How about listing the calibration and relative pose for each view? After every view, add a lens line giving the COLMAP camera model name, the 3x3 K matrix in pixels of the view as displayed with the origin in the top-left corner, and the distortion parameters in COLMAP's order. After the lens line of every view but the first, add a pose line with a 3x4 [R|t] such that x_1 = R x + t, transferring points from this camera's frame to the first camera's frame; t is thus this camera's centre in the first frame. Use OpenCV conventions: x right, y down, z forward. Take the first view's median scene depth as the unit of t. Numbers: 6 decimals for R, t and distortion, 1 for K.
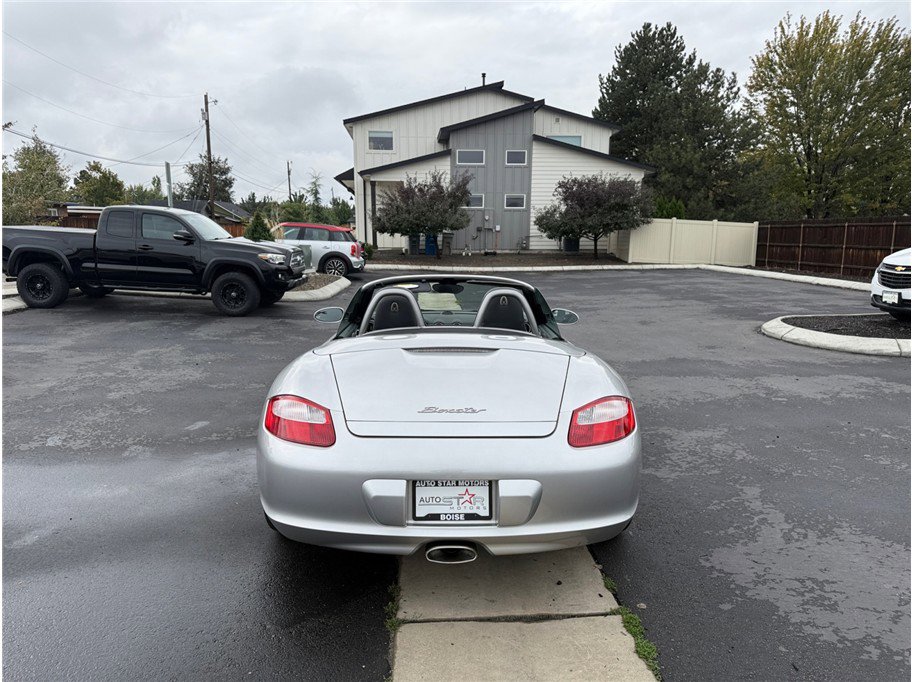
lens RADIAL K [[640.7, 0, 456.0], [0, 640.7, 341.0], [0, 0, 1]] dist [0.059384, -0.069544]
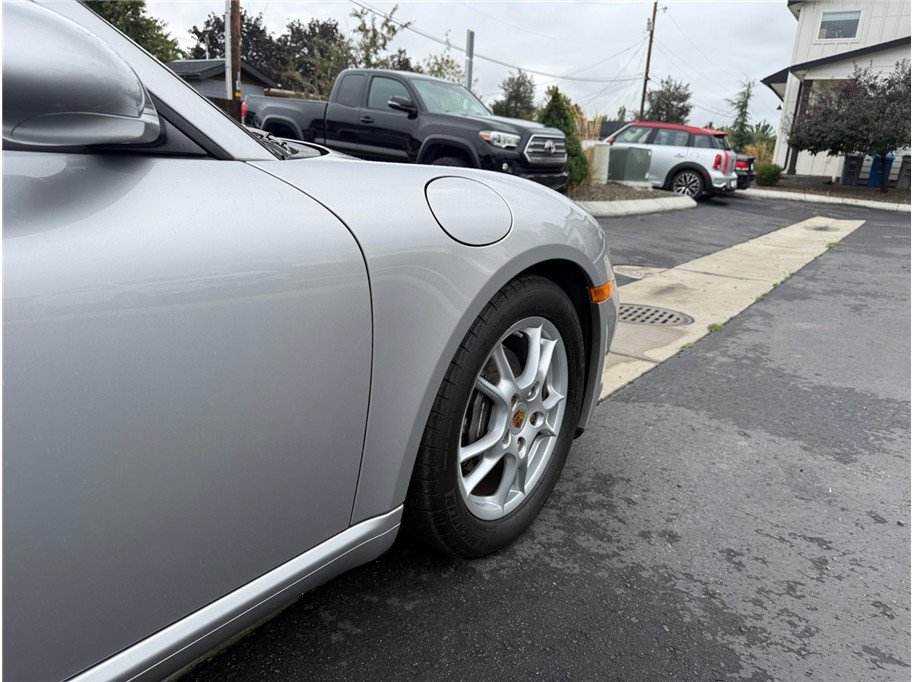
lens RADIAL K [[648.2, 0, 447.0], [0, 648.2, 339.5], [0, 0, 1]] dist [0.033052, -0.039419]
pose [[0.779139, 0.209201, -0.590912, 0.052518], [-0.154040, 0.977660, 0.143015, -0.003401], [0.607630, -0.020405, 0.793958, 0.162259]]
